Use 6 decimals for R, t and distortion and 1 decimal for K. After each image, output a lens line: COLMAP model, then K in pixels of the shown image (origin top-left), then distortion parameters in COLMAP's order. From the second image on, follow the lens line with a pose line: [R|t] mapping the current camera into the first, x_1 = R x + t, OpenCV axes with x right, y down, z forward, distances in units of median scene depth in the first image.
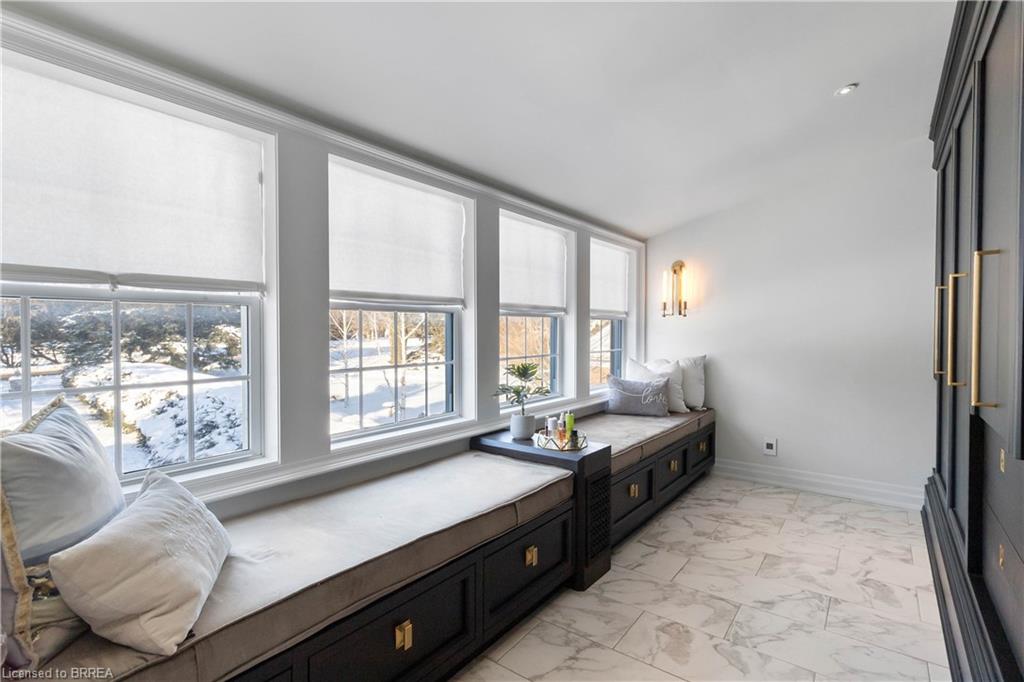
lens RADIAL K [[495.8, 0, 513.8], [0, 495.8, 340.7], [0, 0, 1]] dist [0.003398, 0.000536]
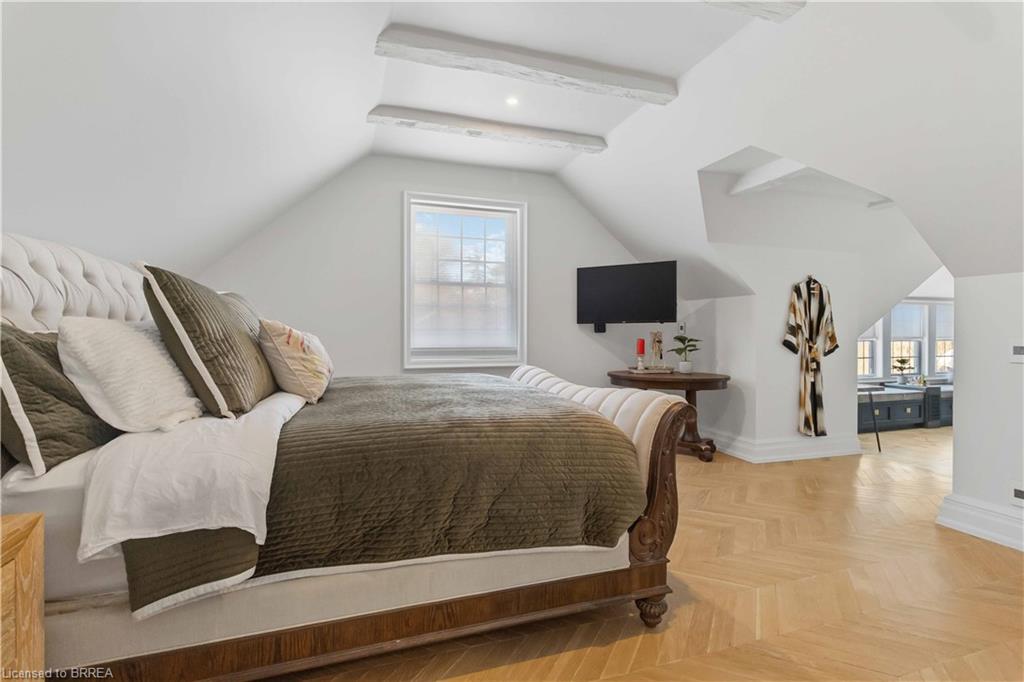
lens RADIAL K [[495.8, 0, 507.1], [0, 495.8, 340.8], [0, 0, 1]] dist [0.003398, 0.000536]
pose [[0.830200, 0.009066, -0.557392, -0.292571], [-0.007670, 0.999959, 0.004840, -0.056684], [0.557413, 0.000257, 0.830236, -2.823187]]
